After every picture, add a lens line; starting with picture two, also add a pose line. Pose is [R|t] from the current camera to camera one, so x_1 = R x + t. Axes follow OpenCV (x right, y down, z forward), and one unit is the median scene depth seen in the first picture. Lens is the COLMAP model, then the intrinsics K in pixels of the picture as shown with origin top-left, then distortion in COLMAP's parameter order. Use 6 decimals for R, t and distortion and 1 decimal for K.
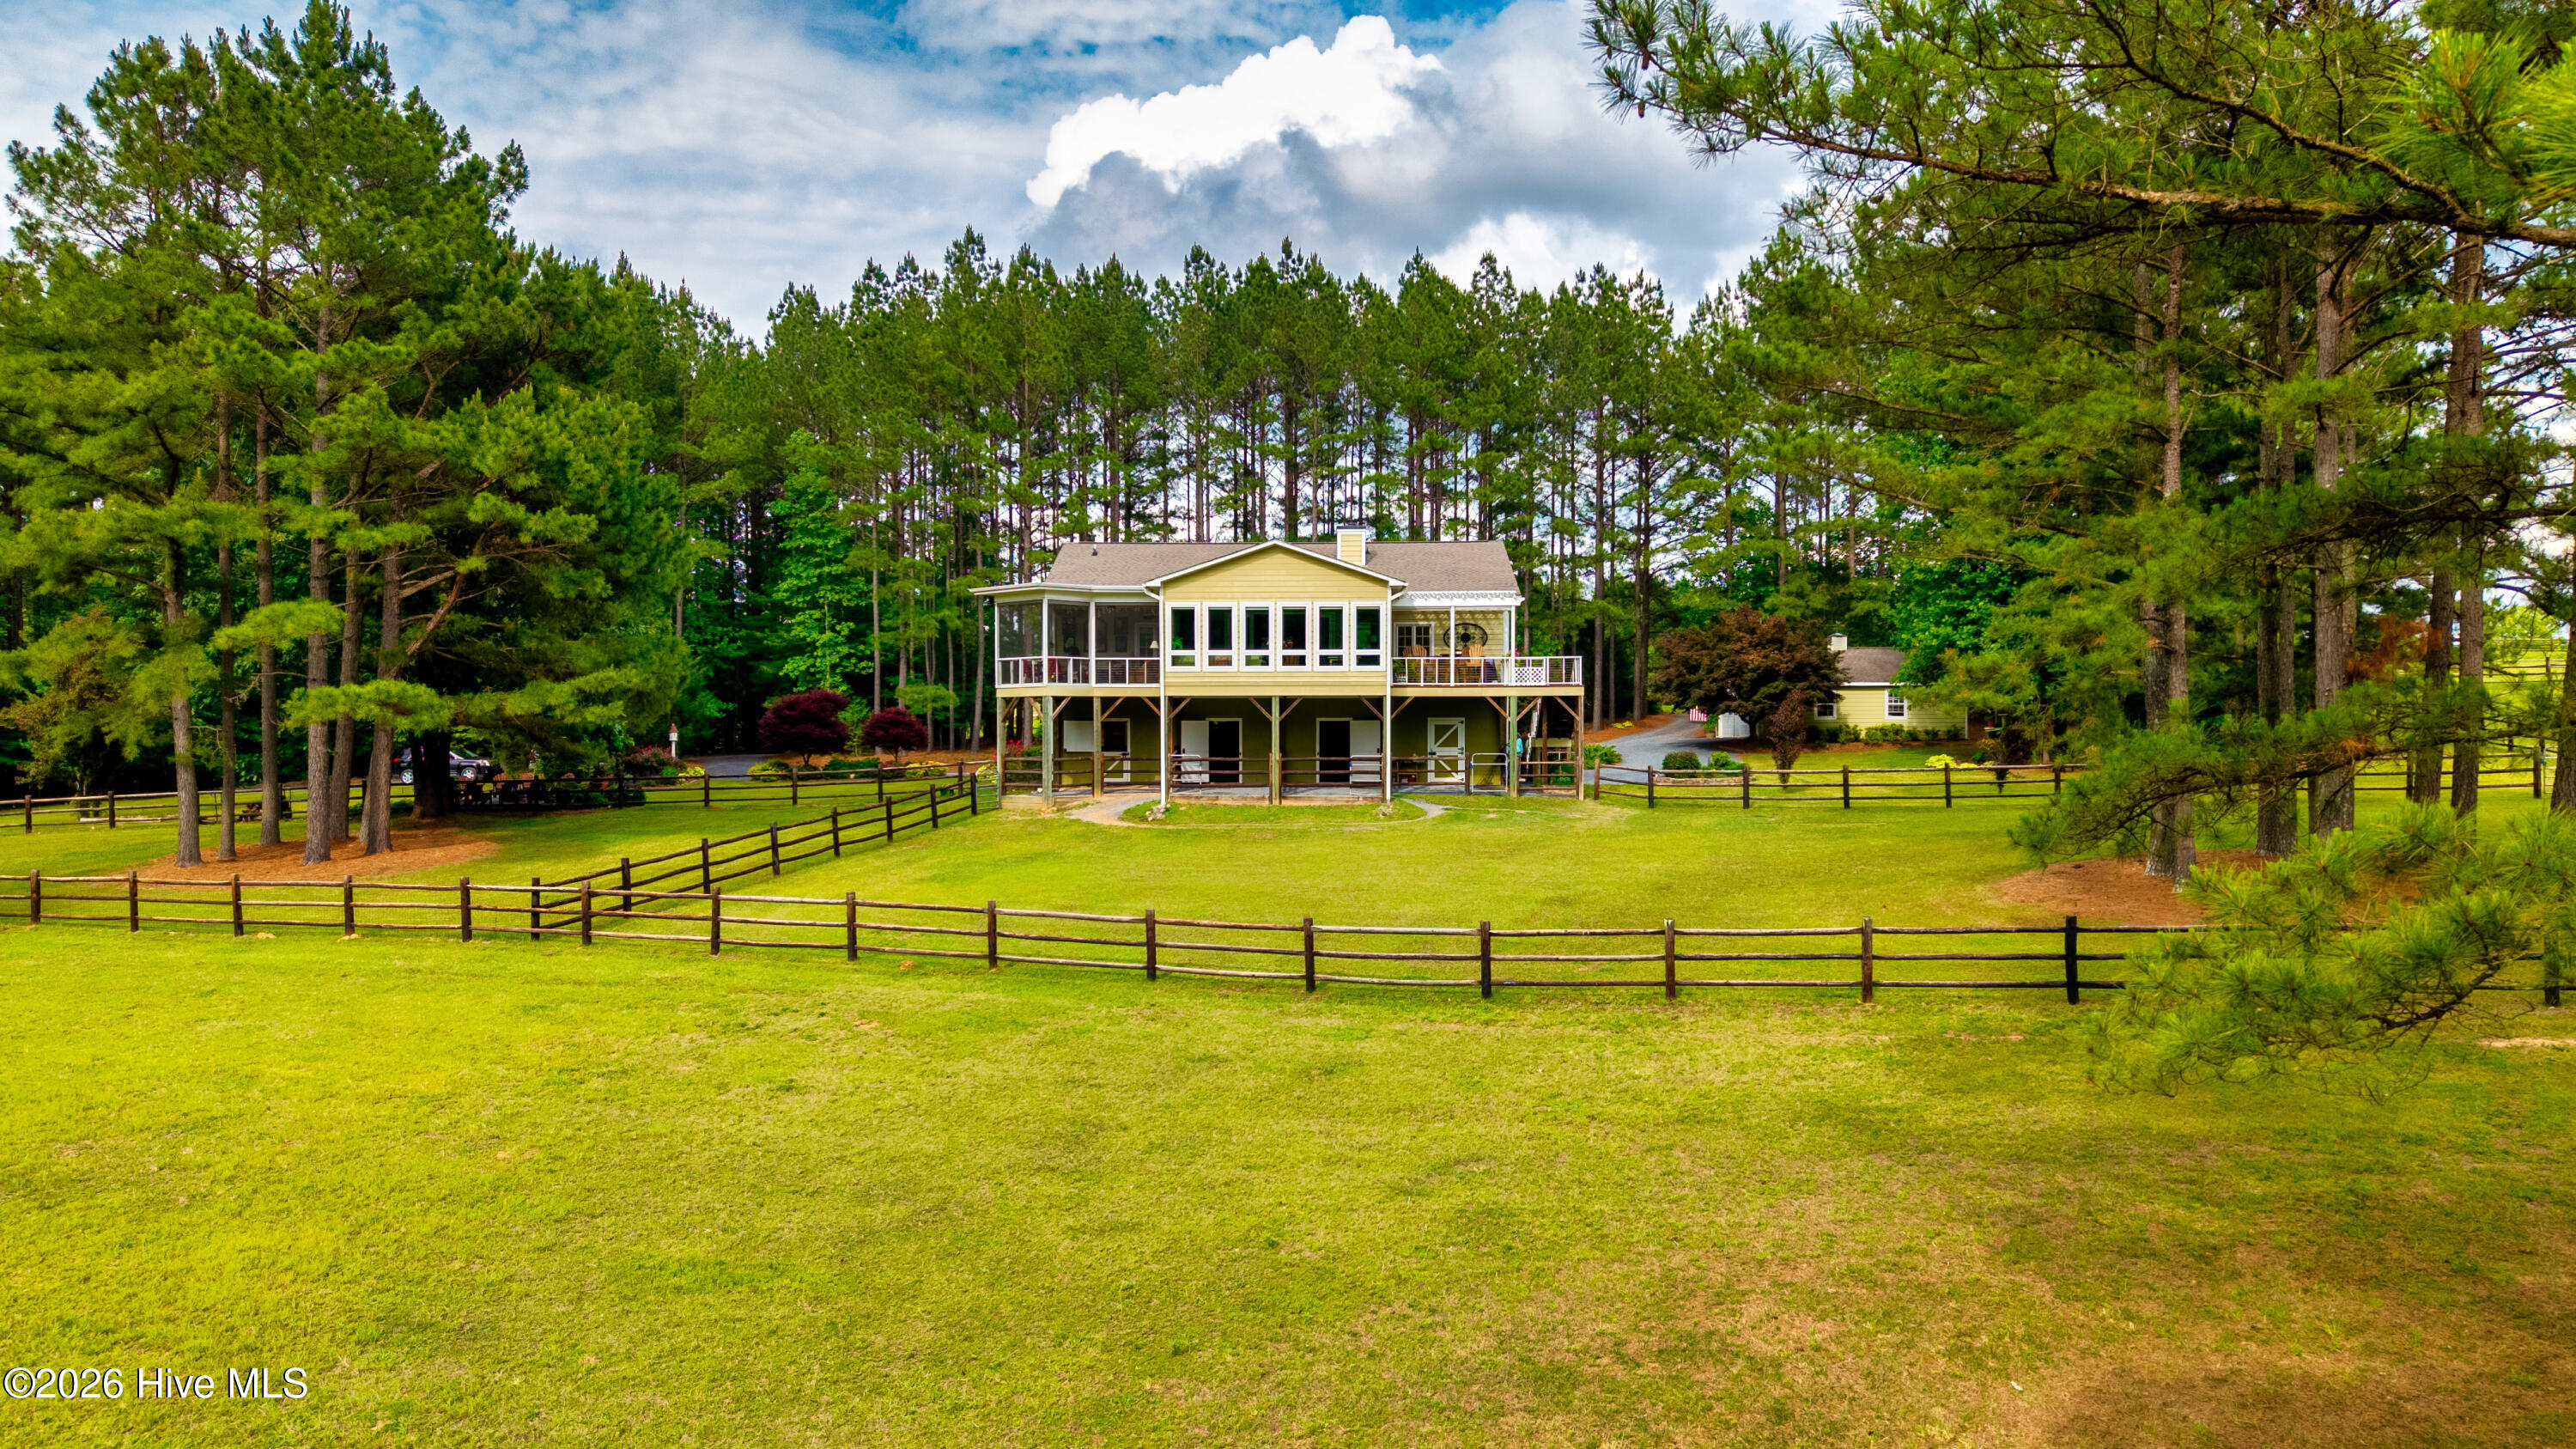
lens RADIAL K [[1865.5, 0, 1299.0], [0, 1865.5, 726.1], [0, 0, 1]] dist [0.017276, -0.001234]
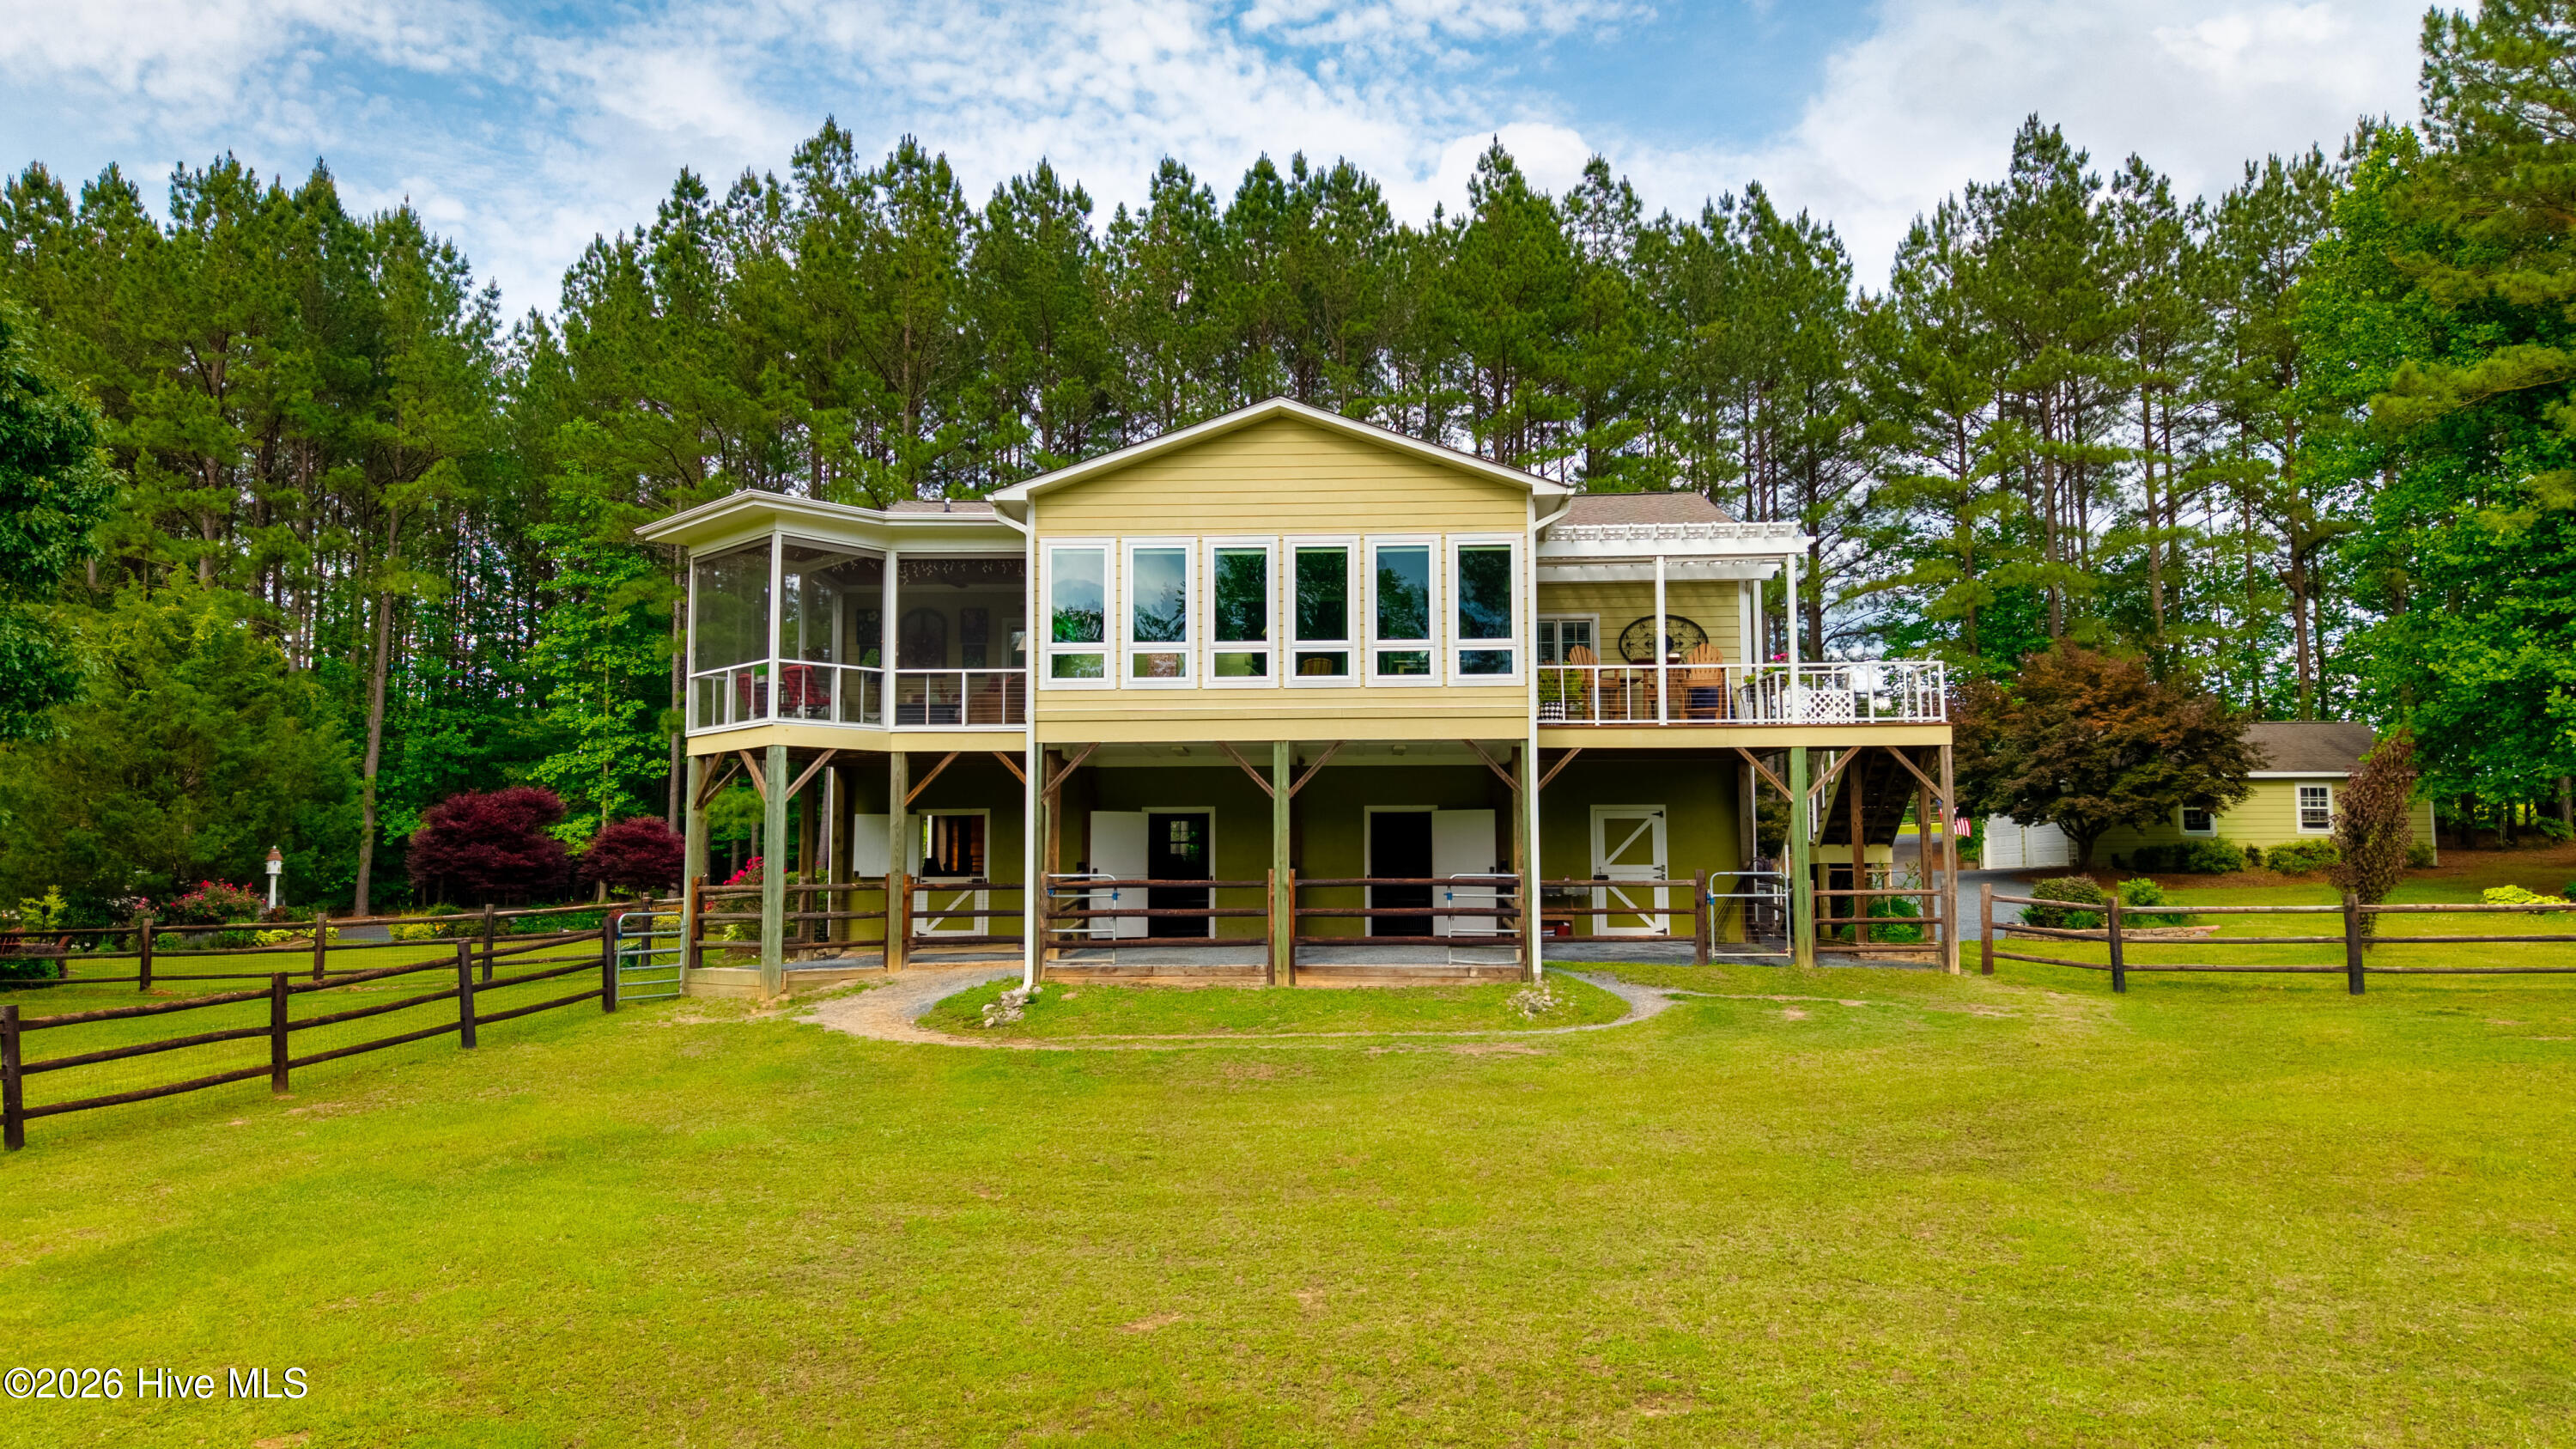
lens RADIAL K [[1865.5, 0, 1299.0], [0, 1865.5, 726.1], [0, 0, 1]] dist [0.017276, -0.001234]
pose [[0.999974, -0.003690, -0.006261, -0.005245], [0.003126, 0.996127, -0.087867, 0.018893], [0.006561, 0.087846, 0.996112, 0.536530]]
